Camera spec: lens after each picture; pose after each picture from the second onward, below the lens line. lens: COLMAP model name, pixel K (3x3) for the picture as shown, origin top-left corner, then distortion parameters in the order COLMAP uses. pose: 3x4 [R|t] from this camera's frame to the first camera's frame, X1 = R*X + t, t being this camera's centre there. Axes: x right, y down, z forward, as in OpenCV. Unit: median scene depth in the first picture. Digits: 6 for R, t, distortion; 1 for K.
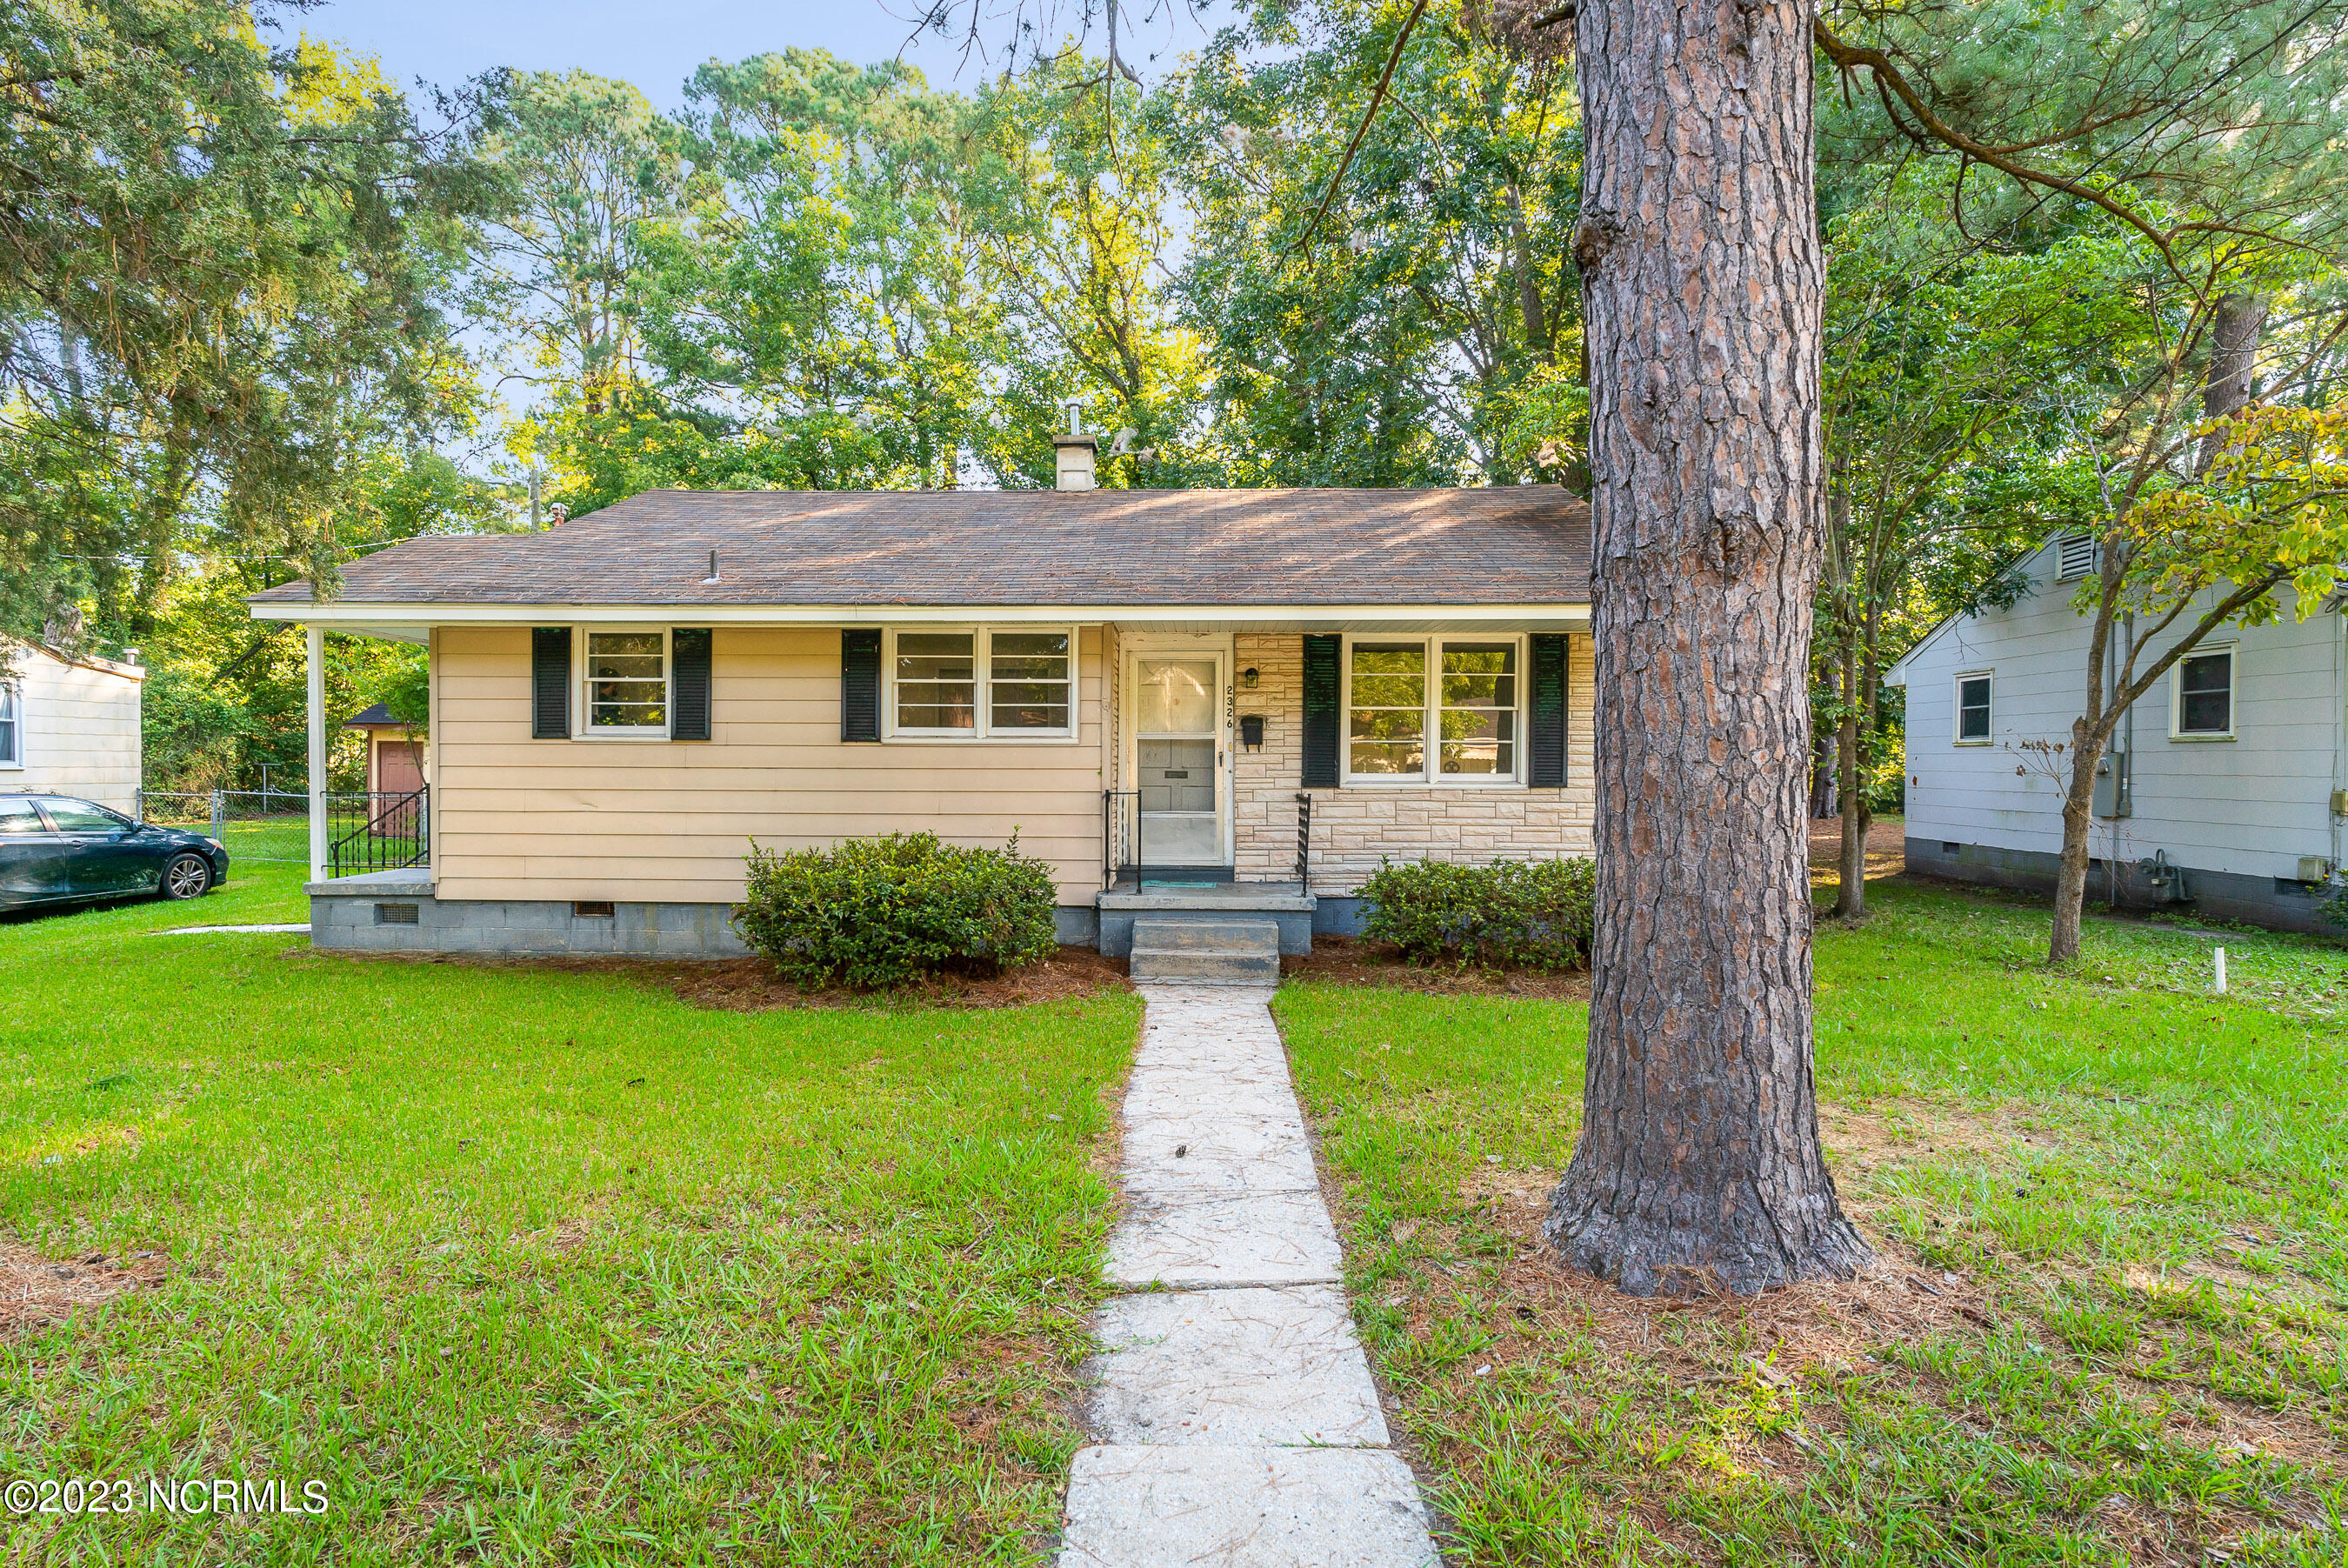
lens RADIAL K [[1195.9, 0, 1174.0], [0, 1195.9, 784.0], [0, 0, 1]] dist [-0.001350, 0.000553]
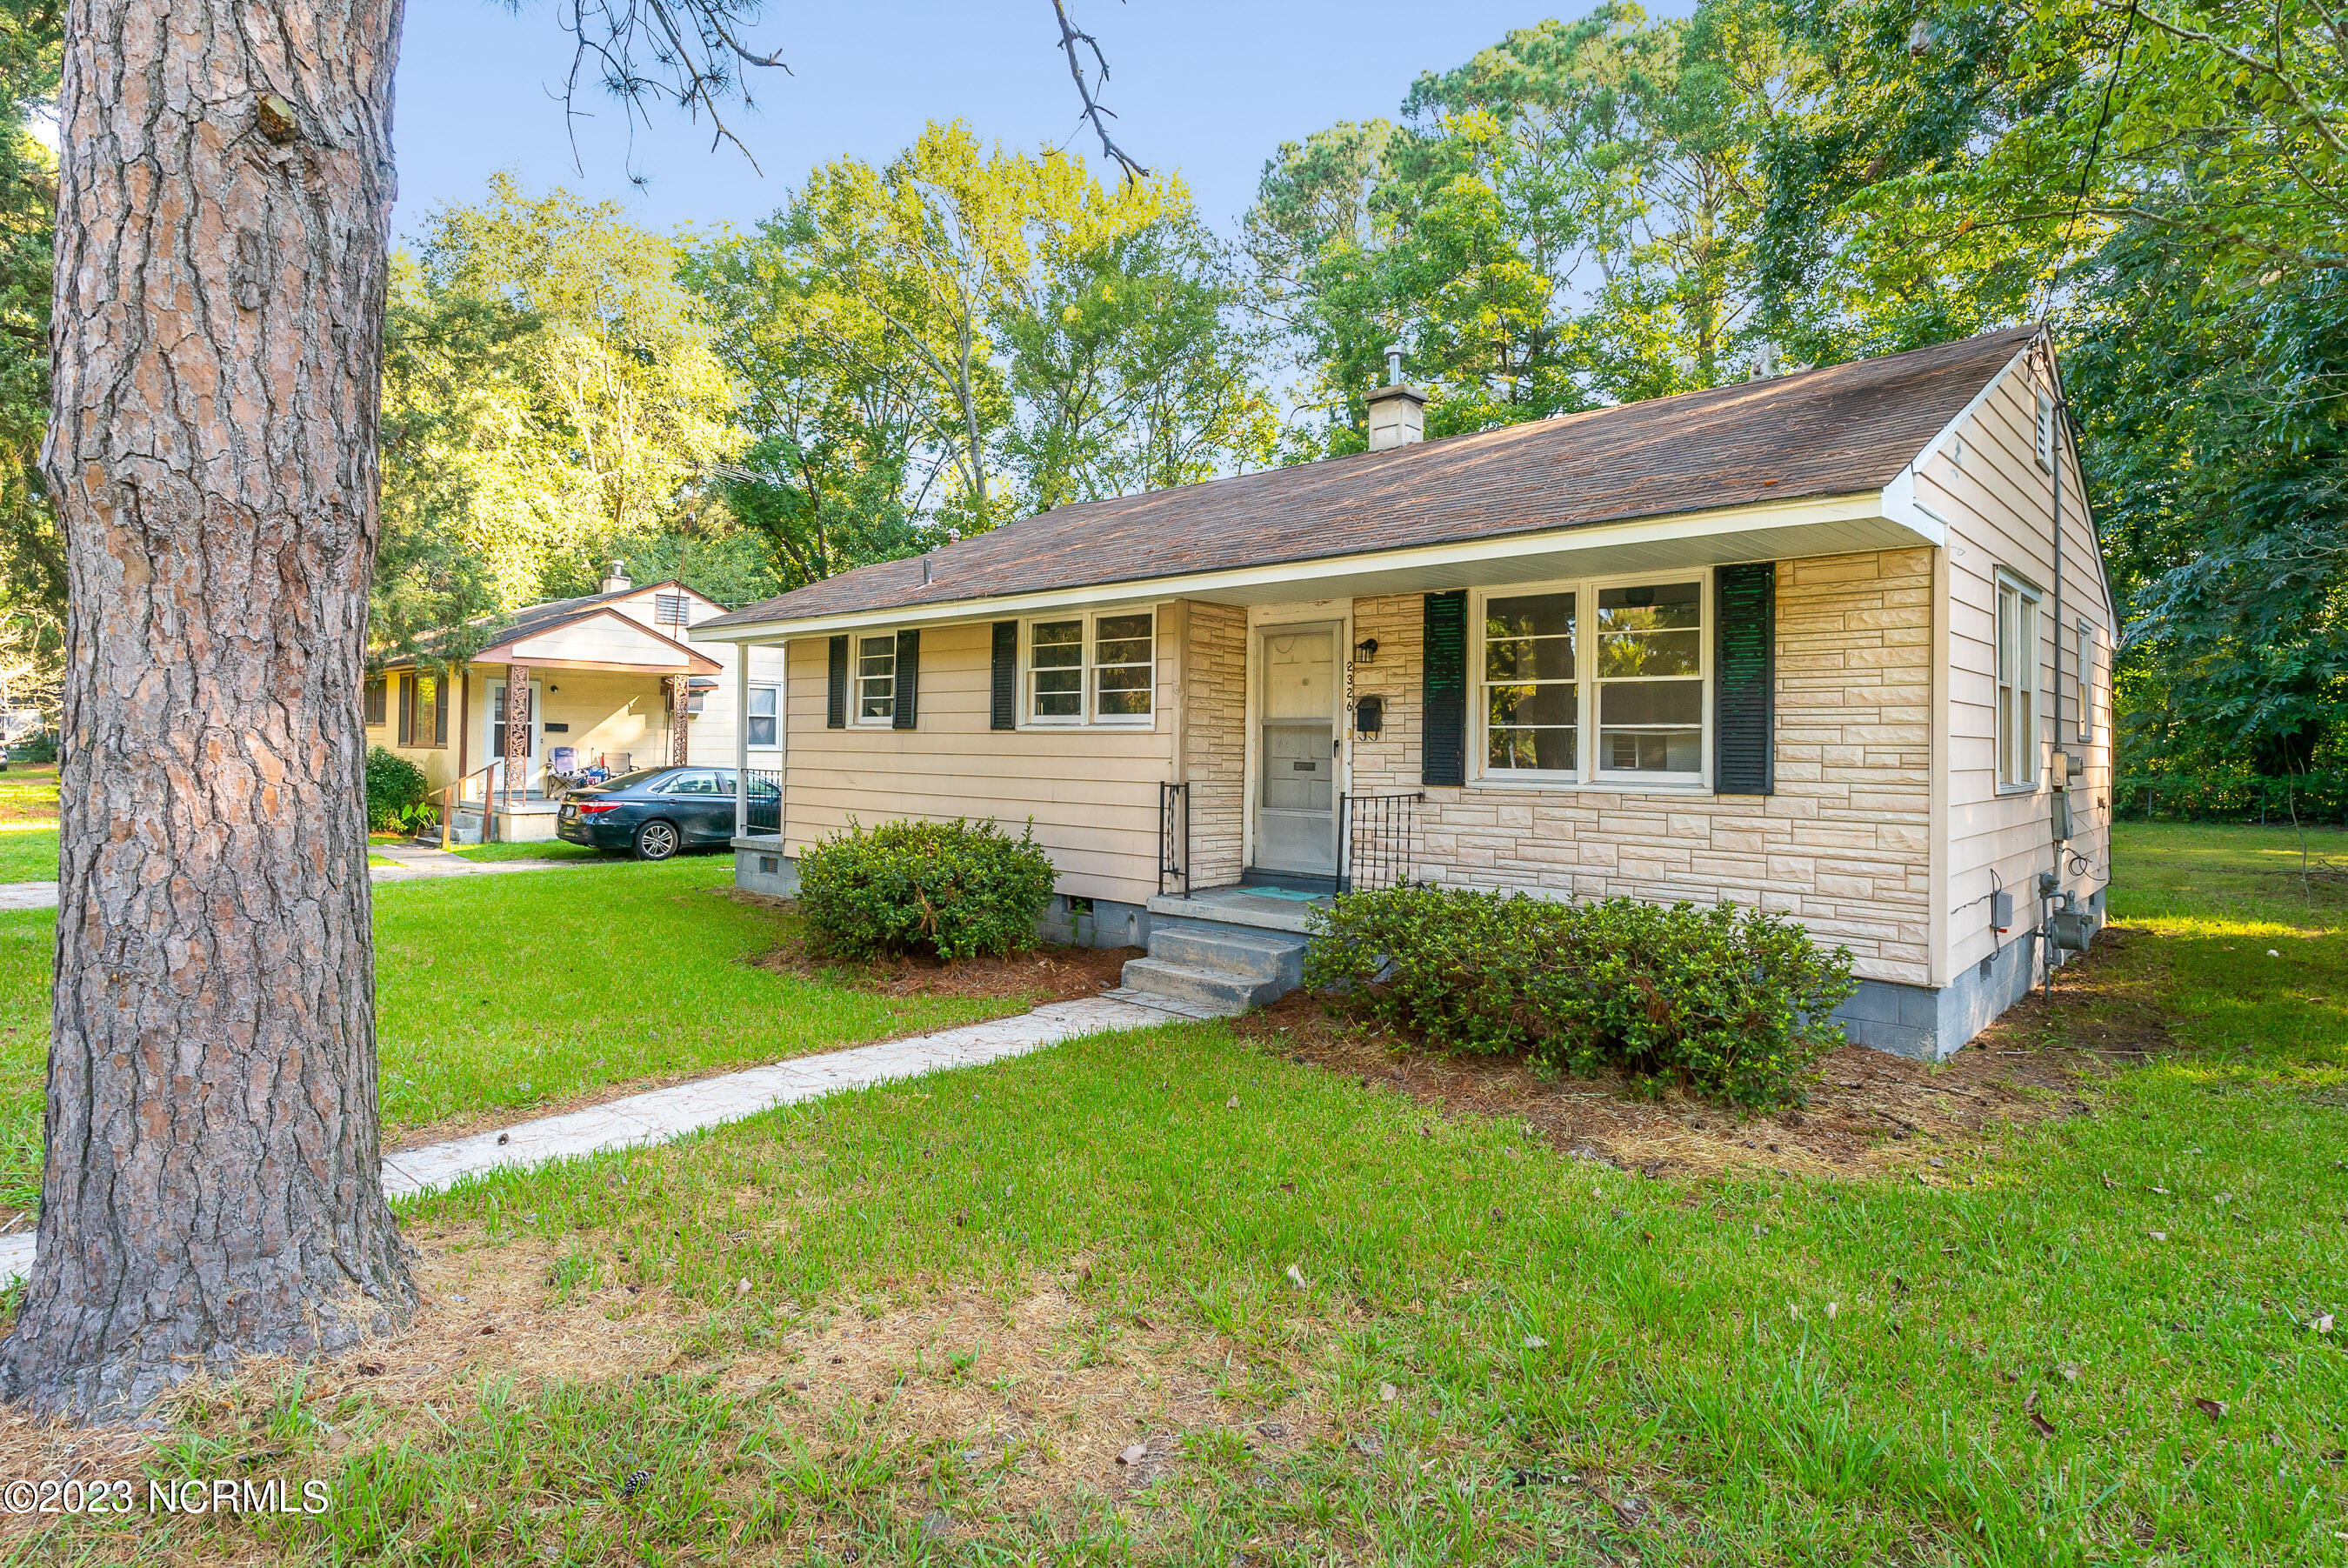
lens RADIAL K [[1215.3, 0, 1173.5], [0, 1215.3, 743.8], [0, 0, 1]] dist [-0.001490, -0.000206]
pose [[0.760191, 0.003695, -0.649689, 0.532173], [-0.019515, 0.999662, -0.017149, -0.007709], [0.649406, 0.025715, 0.760007, 0.289646]]
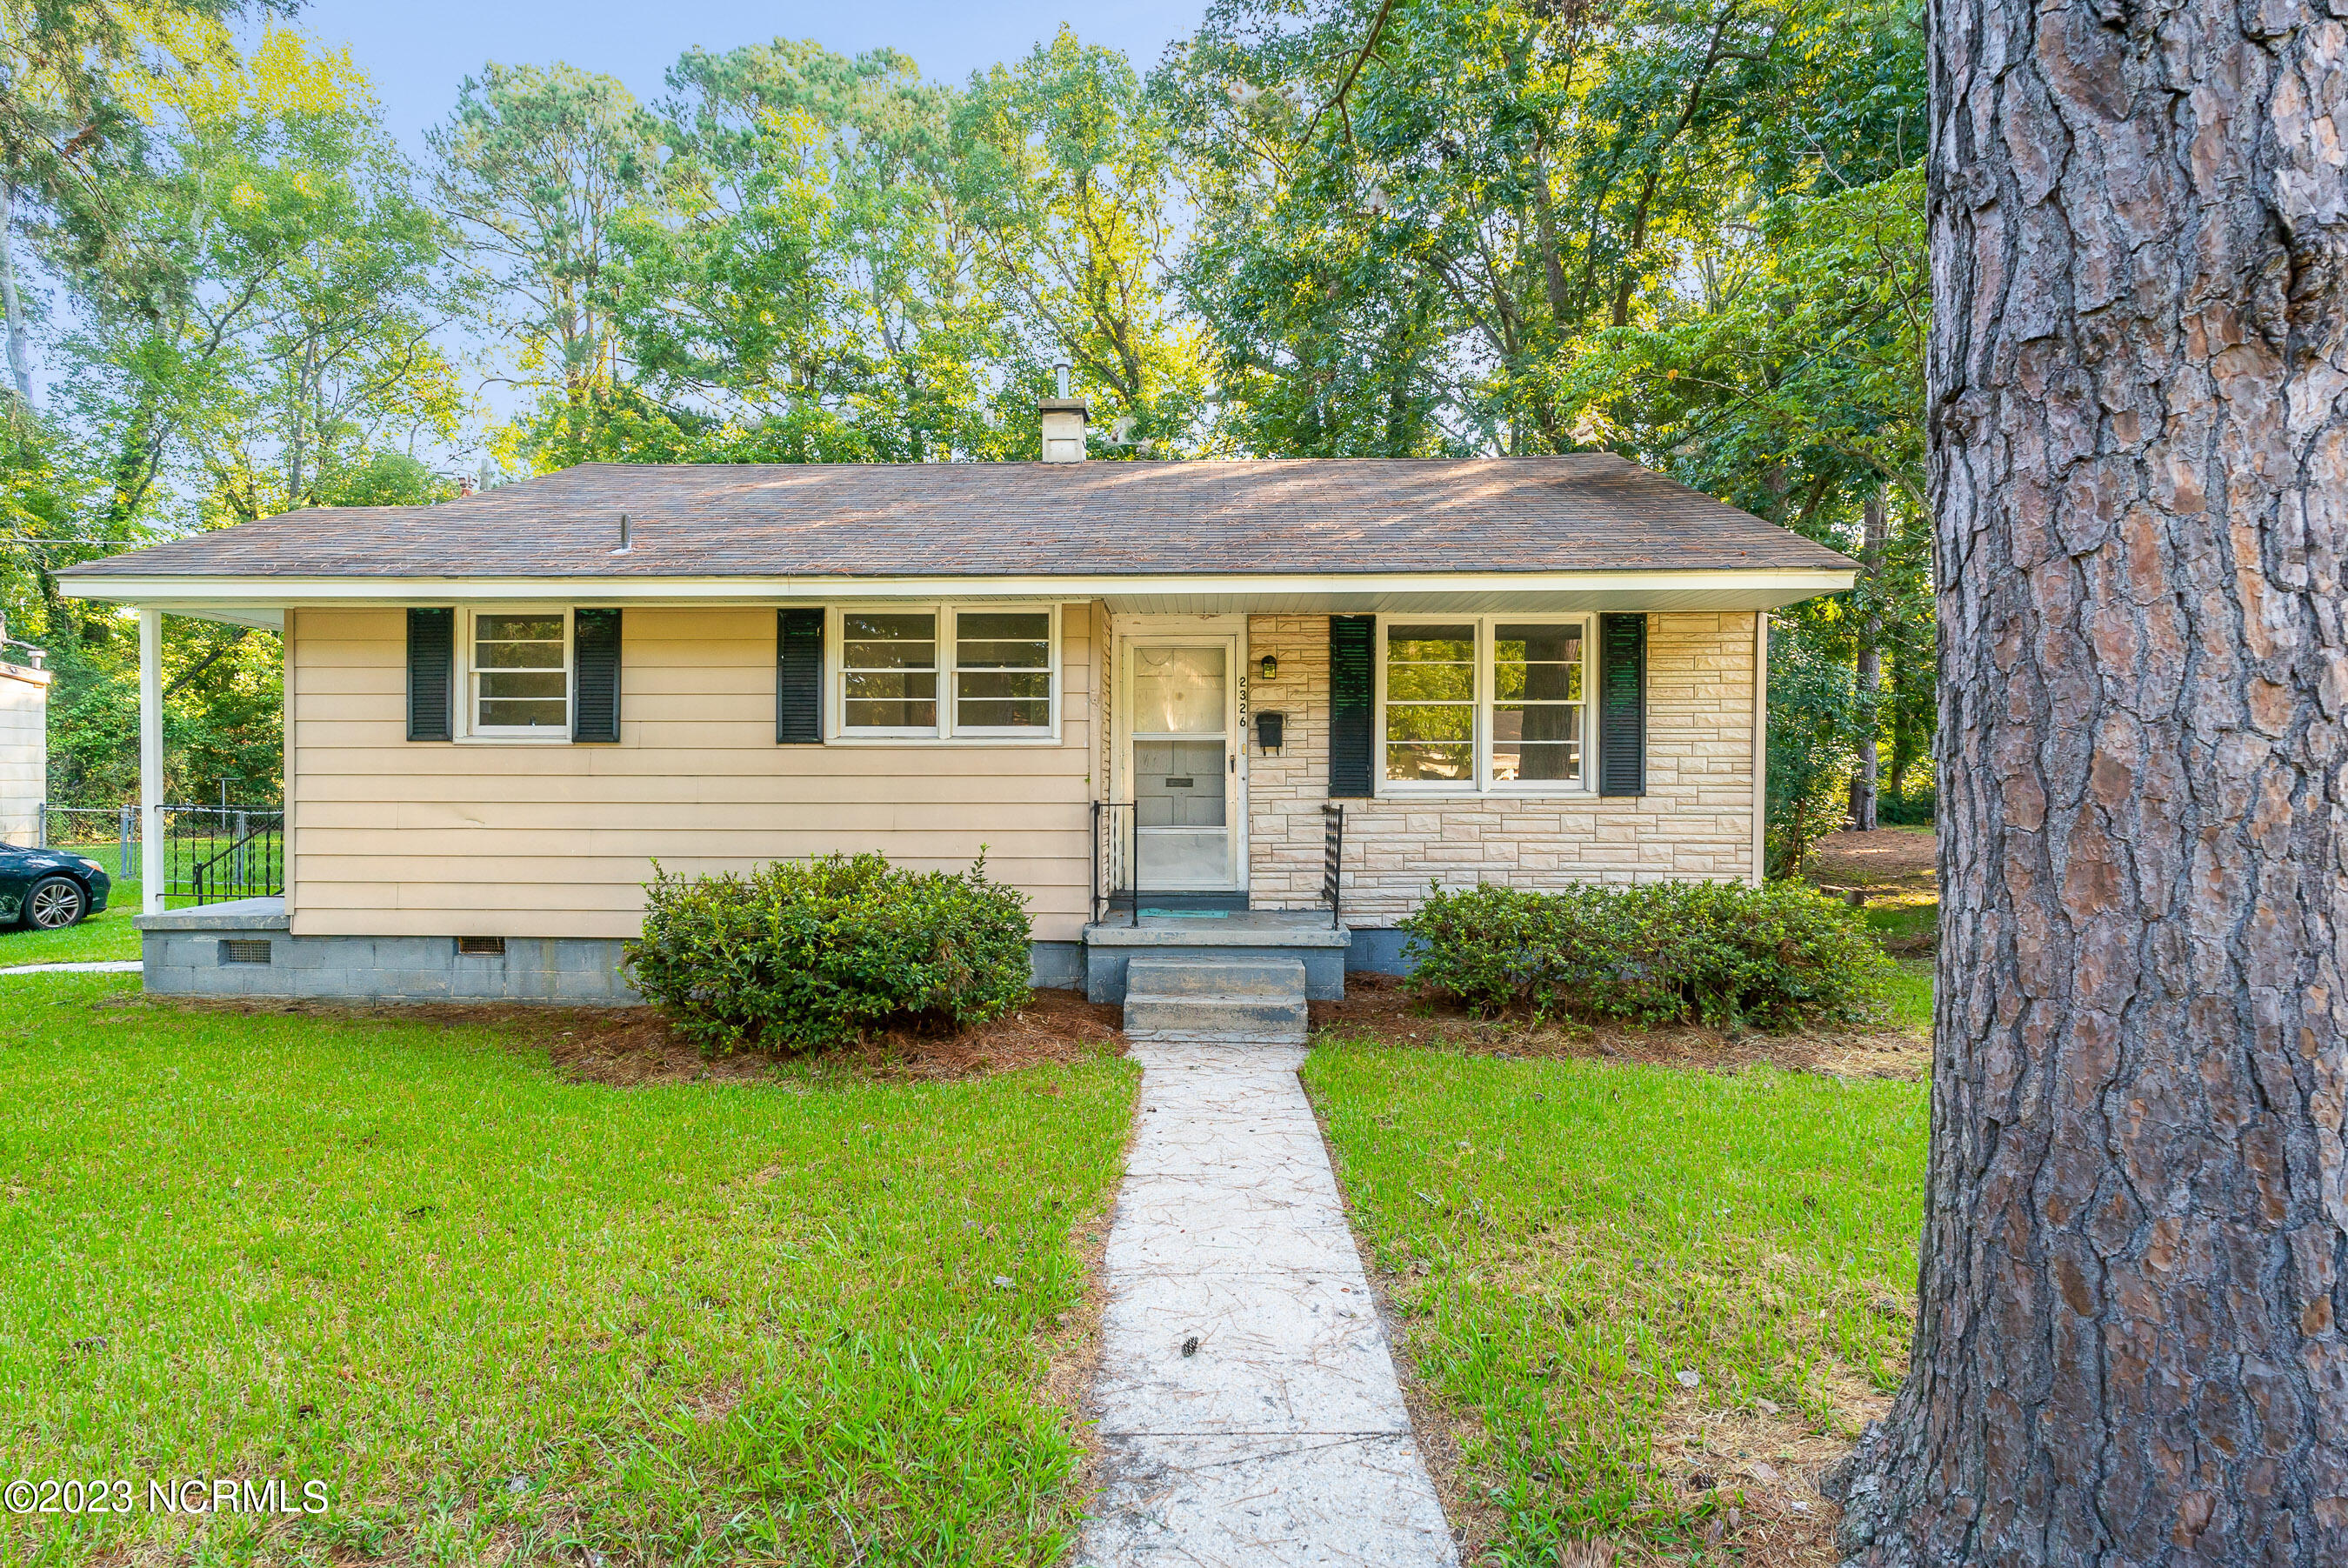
lens RADIAL K [[1195.9, 0, 1174.0], [0, 1195.9, 784.0], [0, 0, 1]] dist [-0.001350, 0.000553]
pose [[0.999993, -0.003135, -0.001867, -0.000335], [0.003114, 0.999932, -0.011242, 0.002884], [0.001903, 0.011237, 0.999935, 0.166985]]
